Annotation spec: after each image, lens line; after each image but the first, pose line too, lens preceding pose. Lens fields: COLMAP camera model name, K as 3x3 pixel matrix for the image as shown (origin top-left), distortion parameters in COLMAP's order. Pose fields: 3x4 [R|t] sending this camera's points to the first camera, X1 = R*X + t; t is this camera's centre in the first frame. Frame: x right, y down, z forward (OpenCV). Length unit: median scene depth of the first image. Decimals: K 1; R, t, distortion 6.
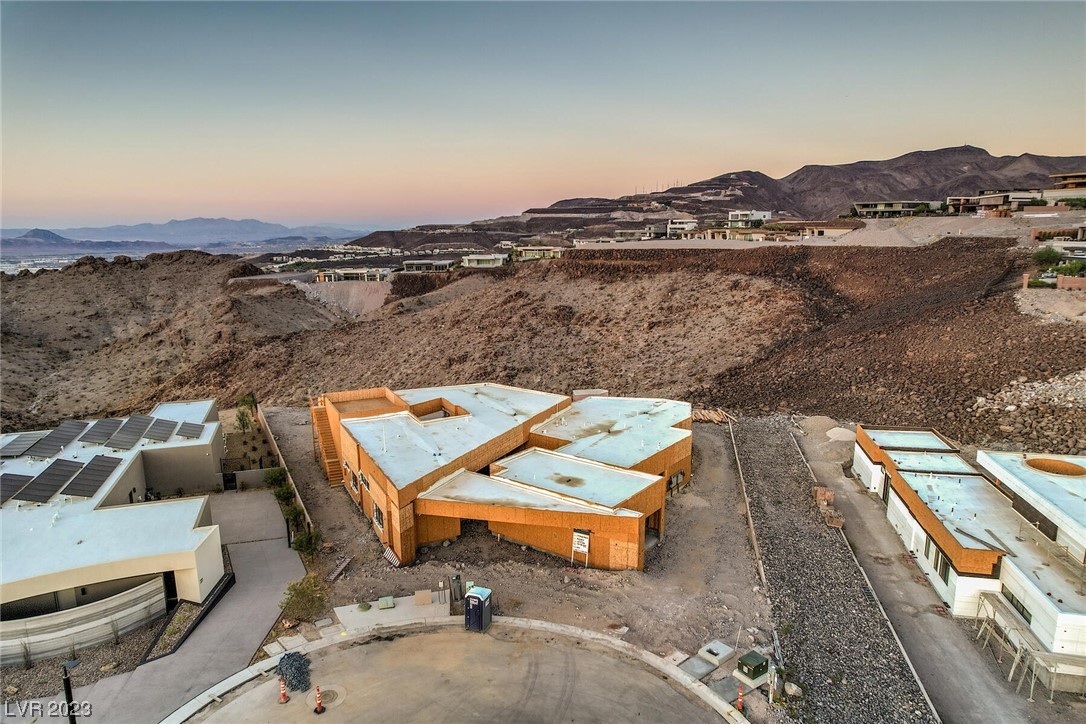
lens RADIAL K [[695.9, 0, 544.5], [0, 695.9, 367.6], [0, 0, 1]] dist [-0.073332, 0.066106]
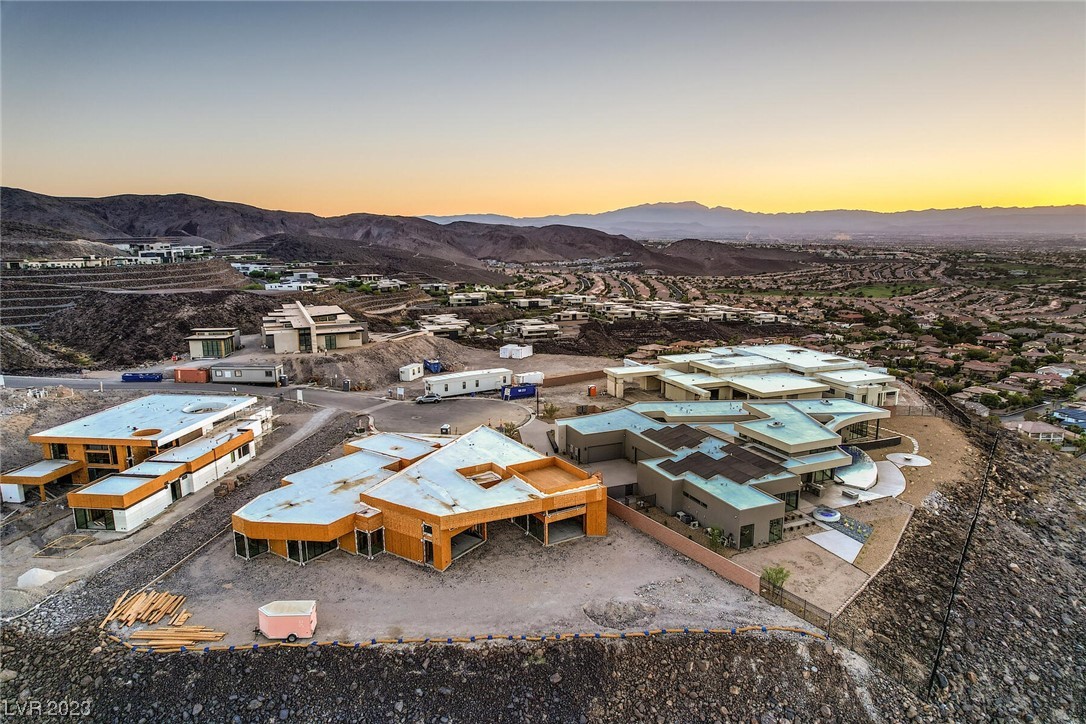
lens RADIAL K [[695.9, 0, 549.9], [0, 695.9, 362.8], [0, 0, 1]] dist [-0.073332, 0.066106]
pose [[-0.996988, 0.024335, -0.073635, -0.065940], [-0.005263, 0.926068, 0.377319, -0.204056], [0.077373, 0.376571, -0.923151, 0.737493]]
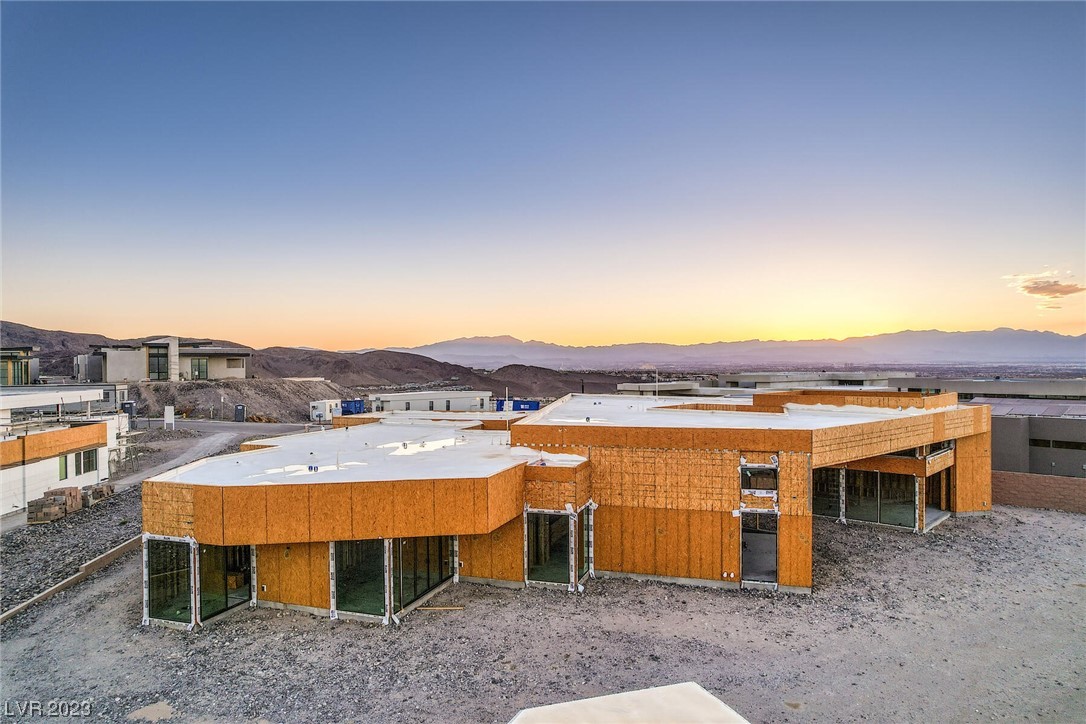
lens RADIAL K [[695.9, 0, 550.8], [0, 695.9, 357.6], [0, 0, 1]] dist [-0.073332, 0.066106]
pose [[-0.943311, 0.010391, -0.331747, 0.057599], [-0.052773, 0.982099, 0.180820, -0.026278], [0.327687, 0.188077, -0.925877, 0.531198]]
